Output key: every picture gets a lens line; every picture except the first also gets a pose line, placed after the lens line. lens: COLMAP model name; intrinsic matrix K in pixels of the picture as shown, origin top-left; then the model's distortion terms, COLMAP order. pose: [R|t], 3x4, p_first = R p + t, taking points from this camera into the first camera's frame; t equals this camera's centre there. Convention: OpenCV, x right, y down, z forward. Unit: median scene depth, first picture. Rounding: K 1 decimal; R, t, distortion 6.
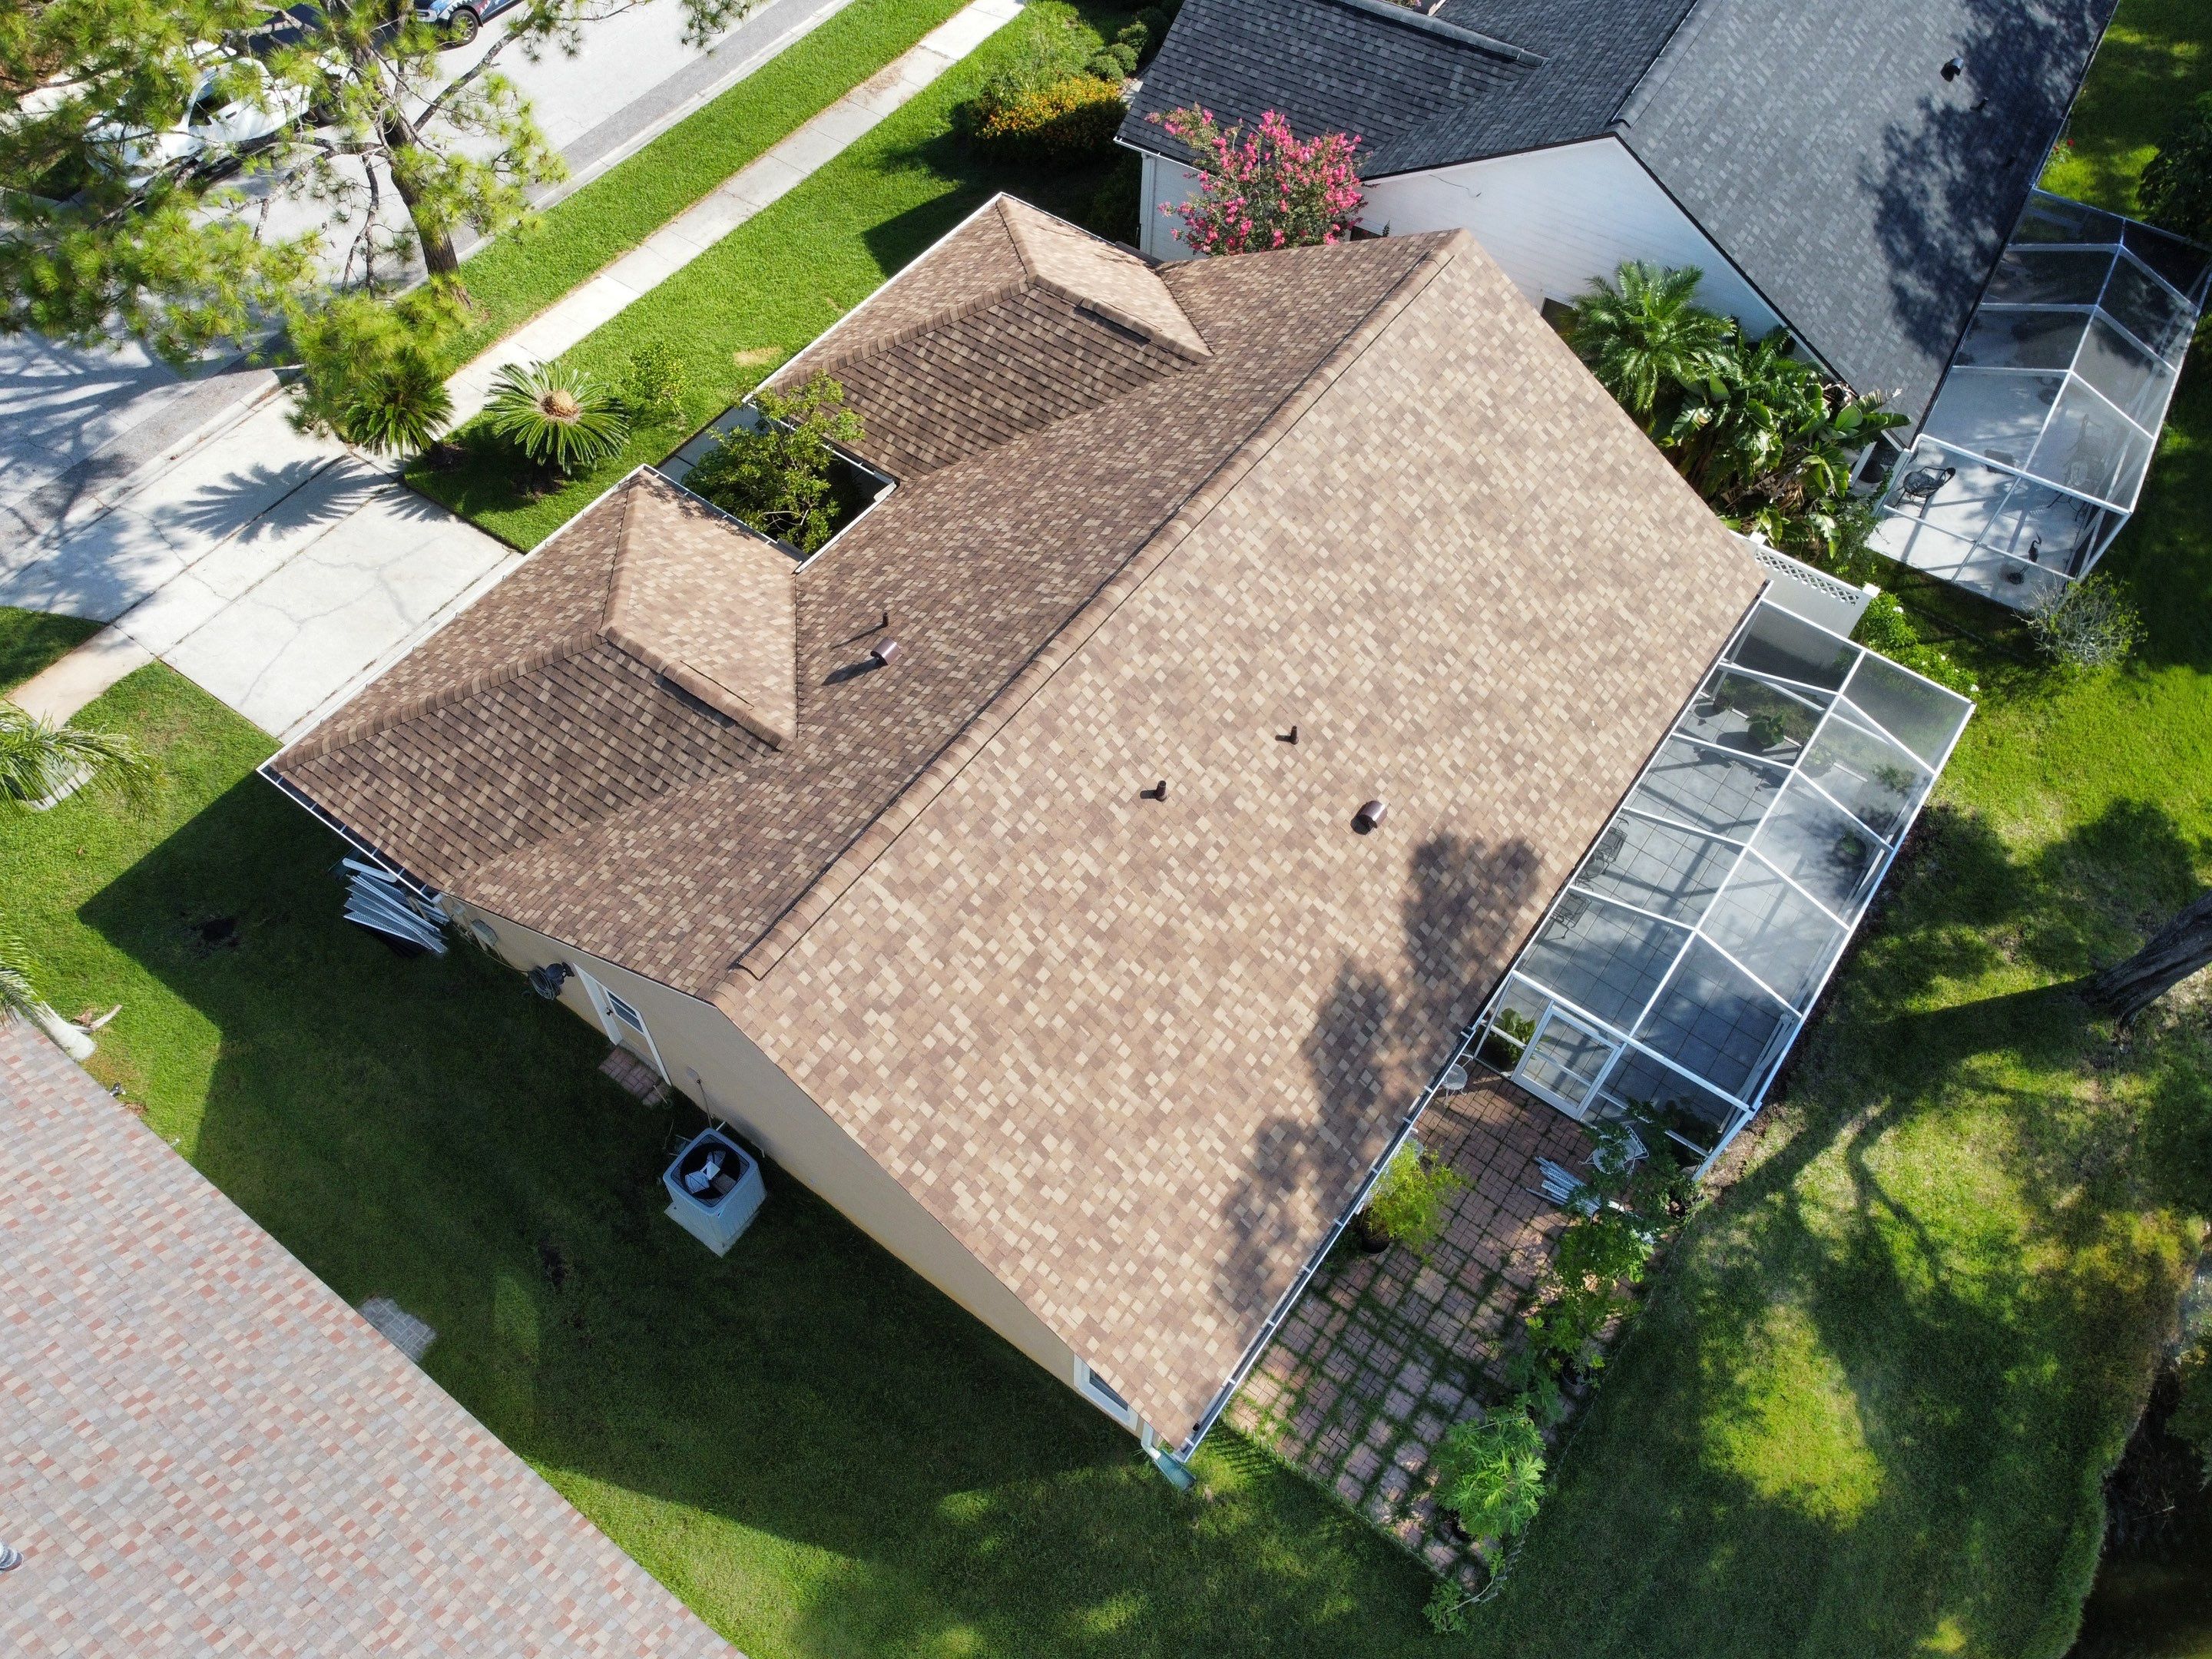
lens RADIAL K [[1679.0, 0, 1073.9], [0, 1679.0, 803.8], [0, 0, 1]] dist [-0.009680, 0.007587]
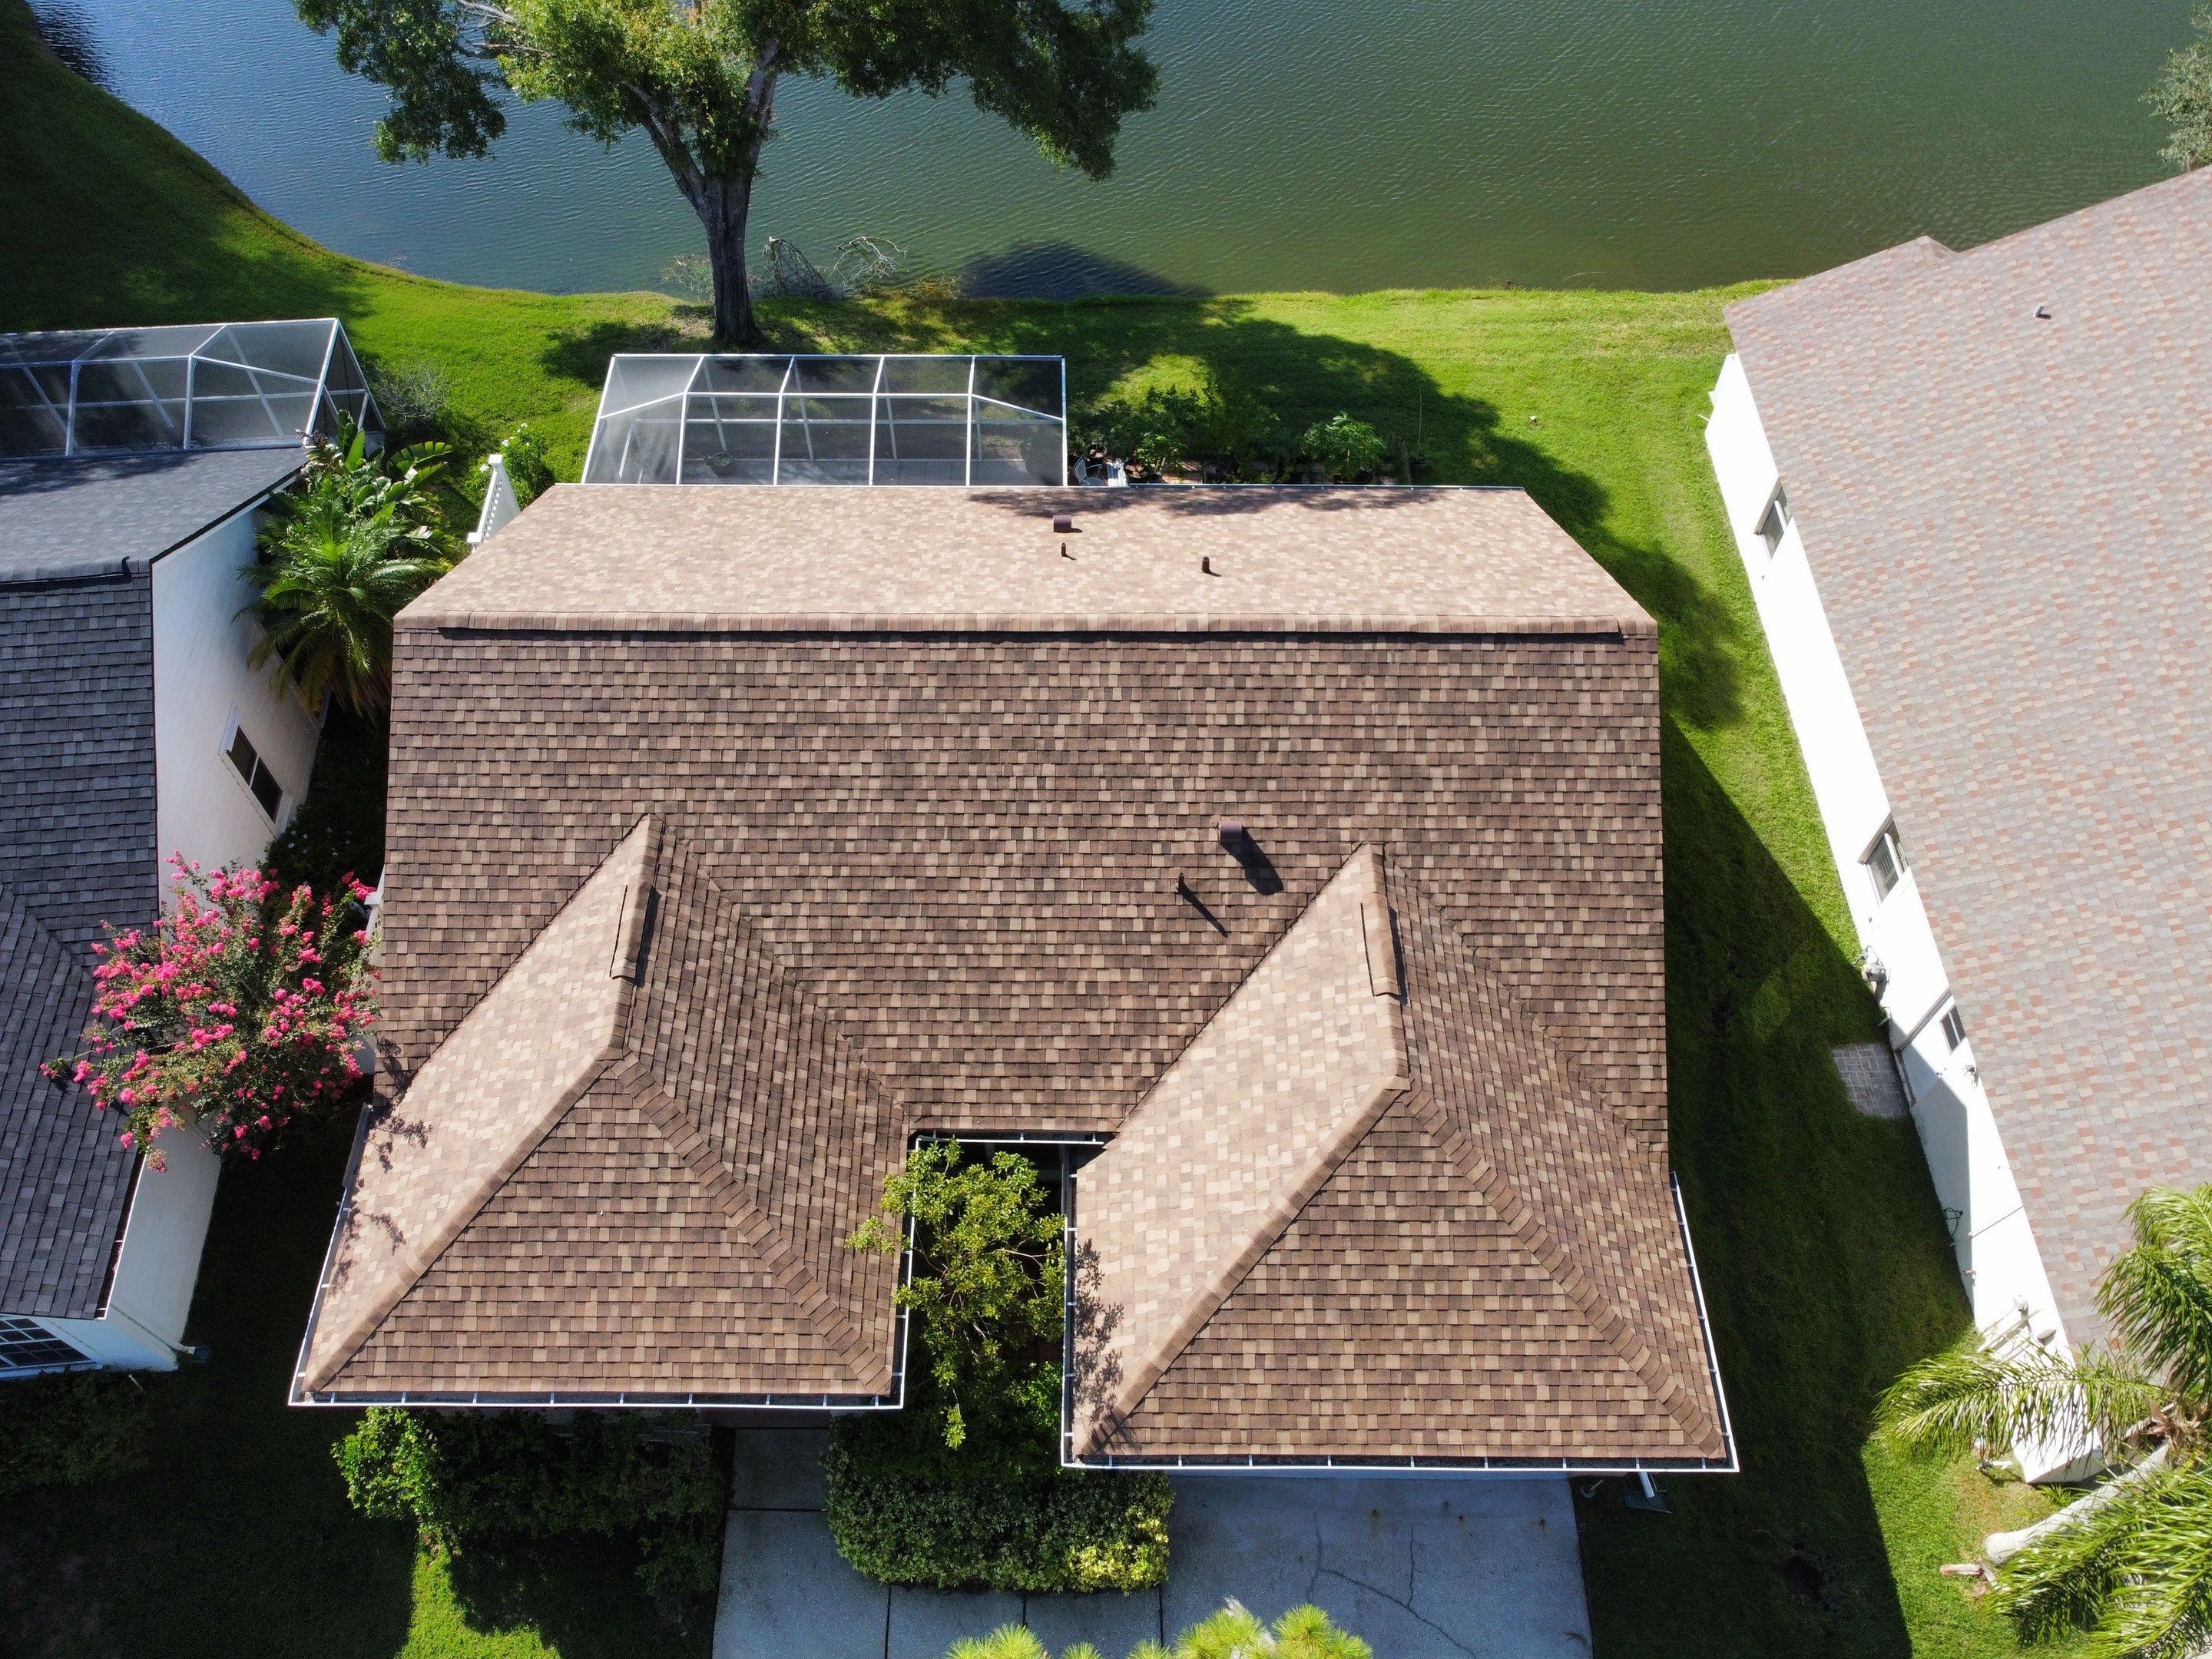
lens RADIAL K [[1679.0, 0, 1073.9], [0, 1679.0, 803.8], [0, 0, 1]] dist [-0.009680, 0.007587]
pose [[-0.589085, -0.661955, 0.463460, -0.452579], [0.662284, -0.066892, 0.746261, -0.792561], [-0.462989, 0.746553, 0.477807, 0.520834]]
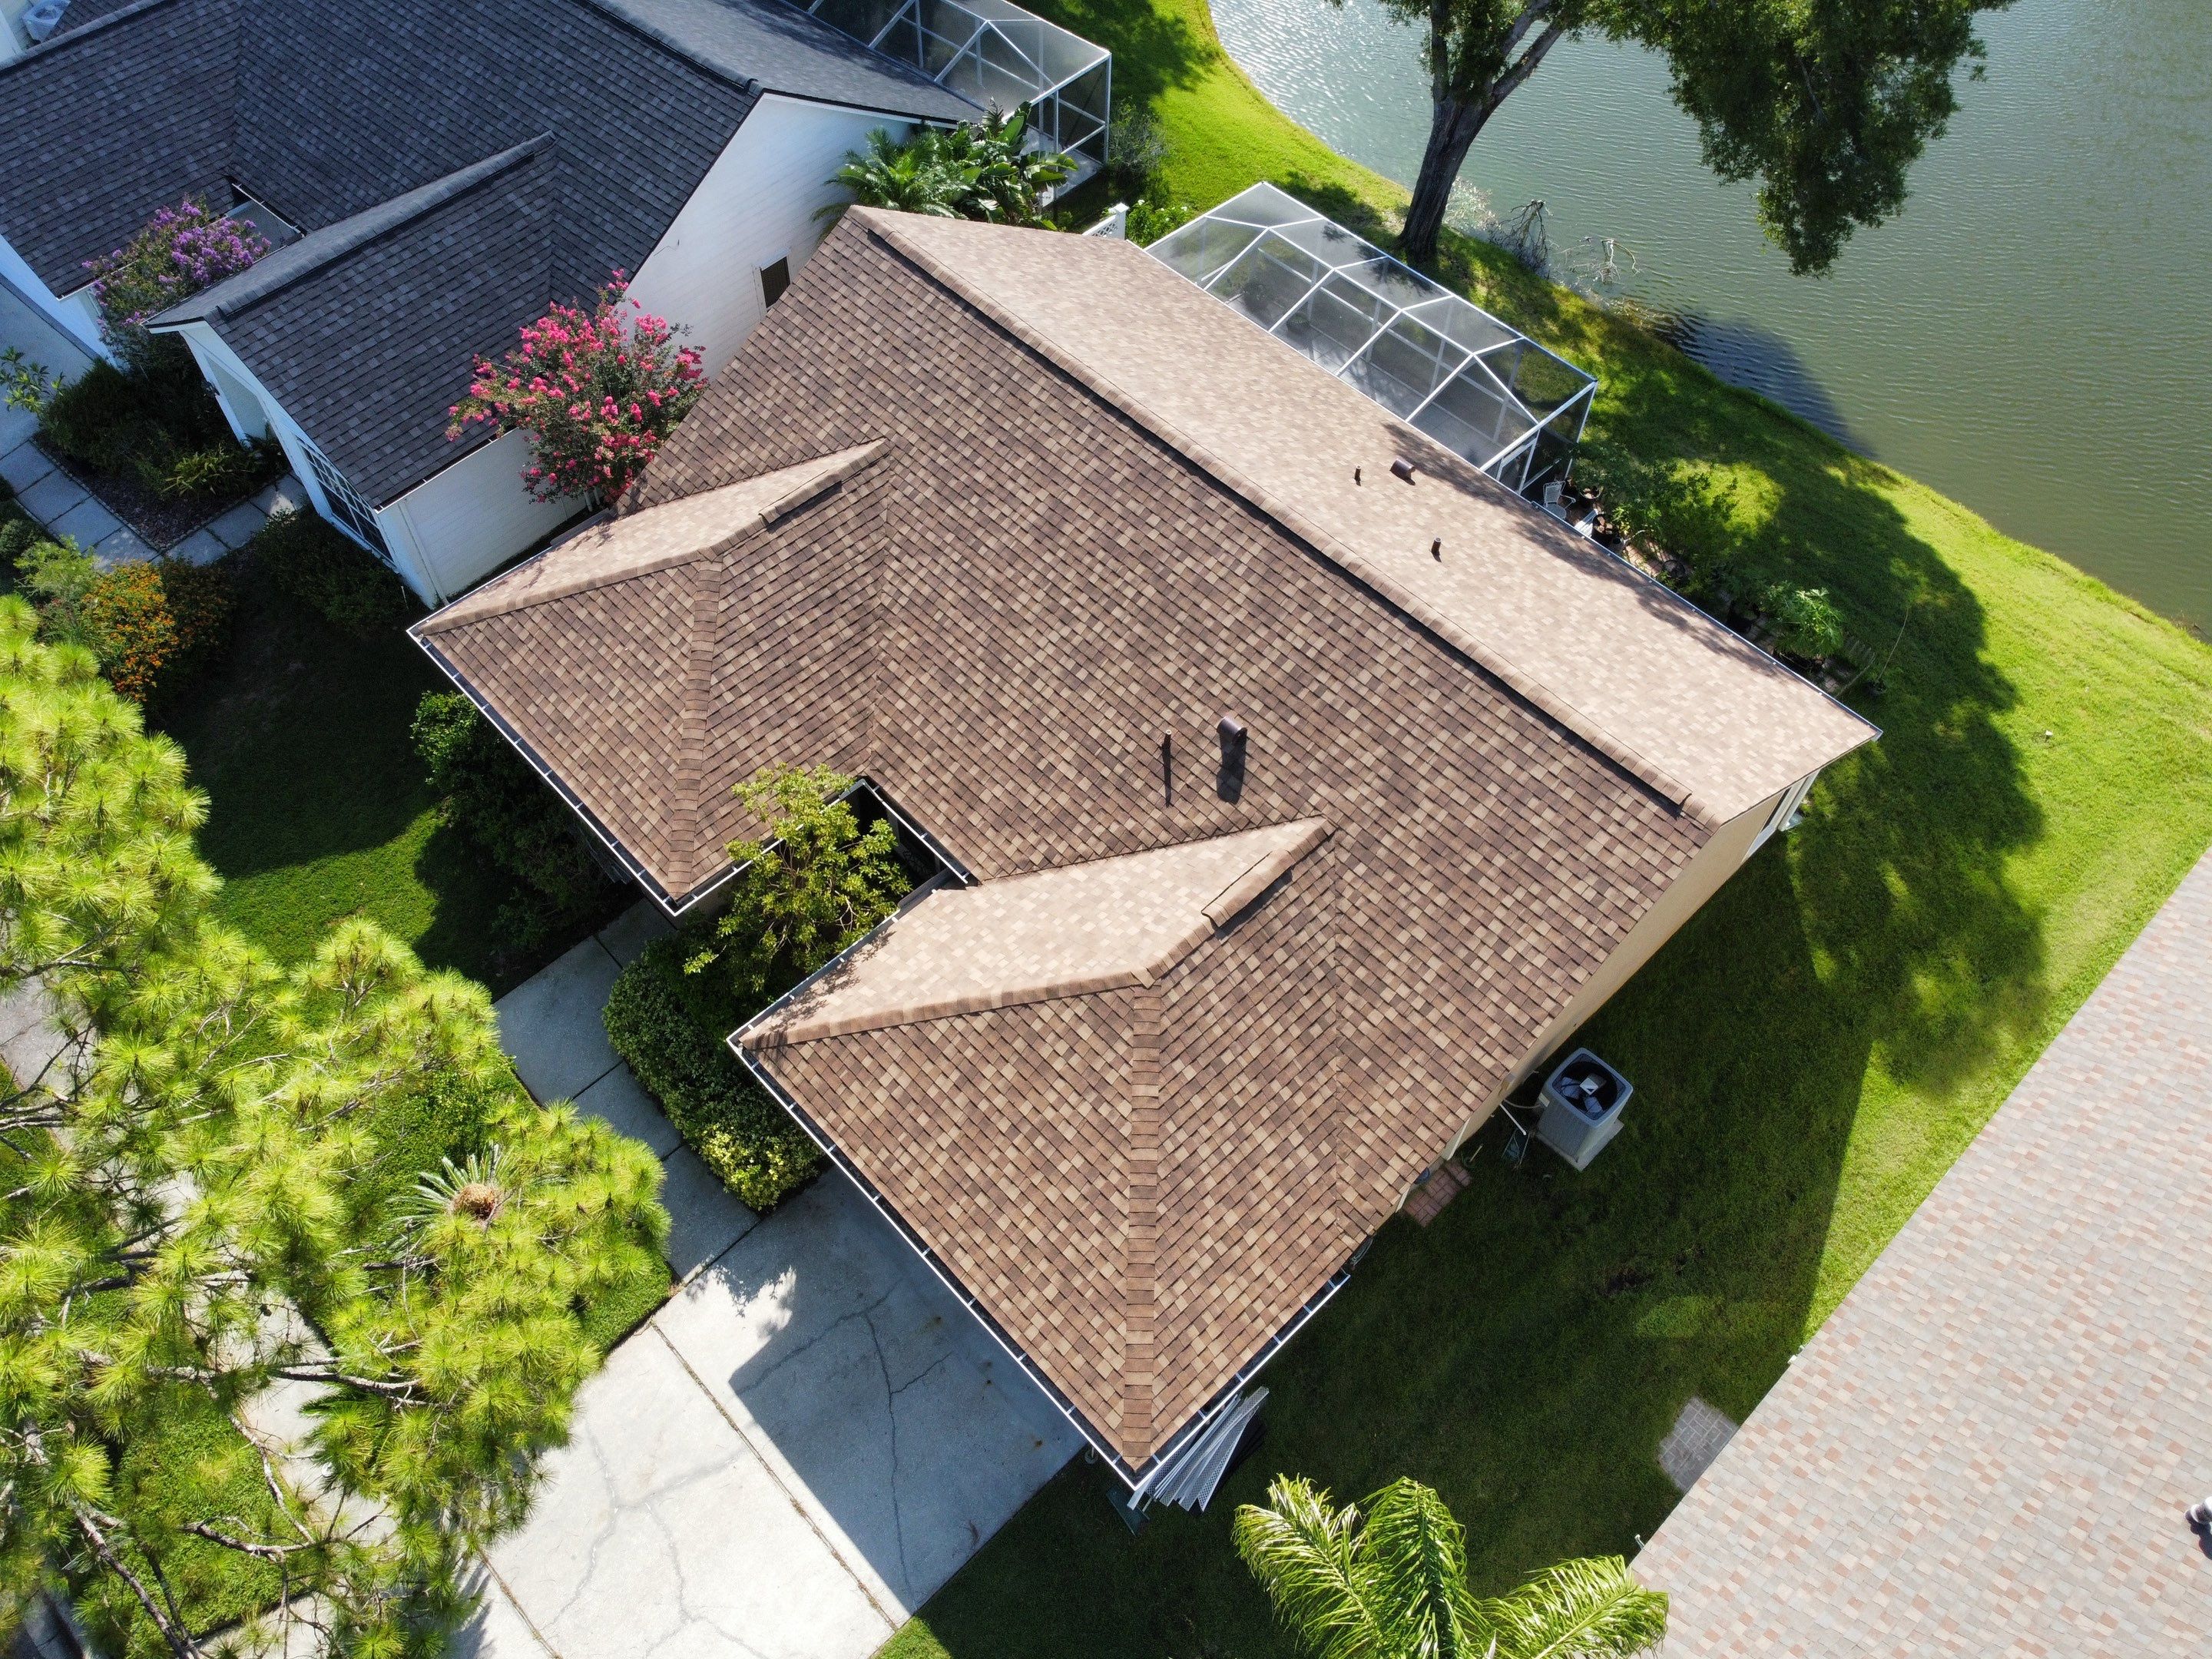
lens RADIAL K [[1671.2, 0, 1066.1], [0, 1671.2, 808.2], [0, 0, 1]] dist [0.014129, -0.040661]
pose [[0.181533, -0.802371, 0.568548, -0.672104], [0.804963, 0.453344, 0.382770, -0.485113], [-0.564872, 0.388175, 0.728176, 0.317733]]
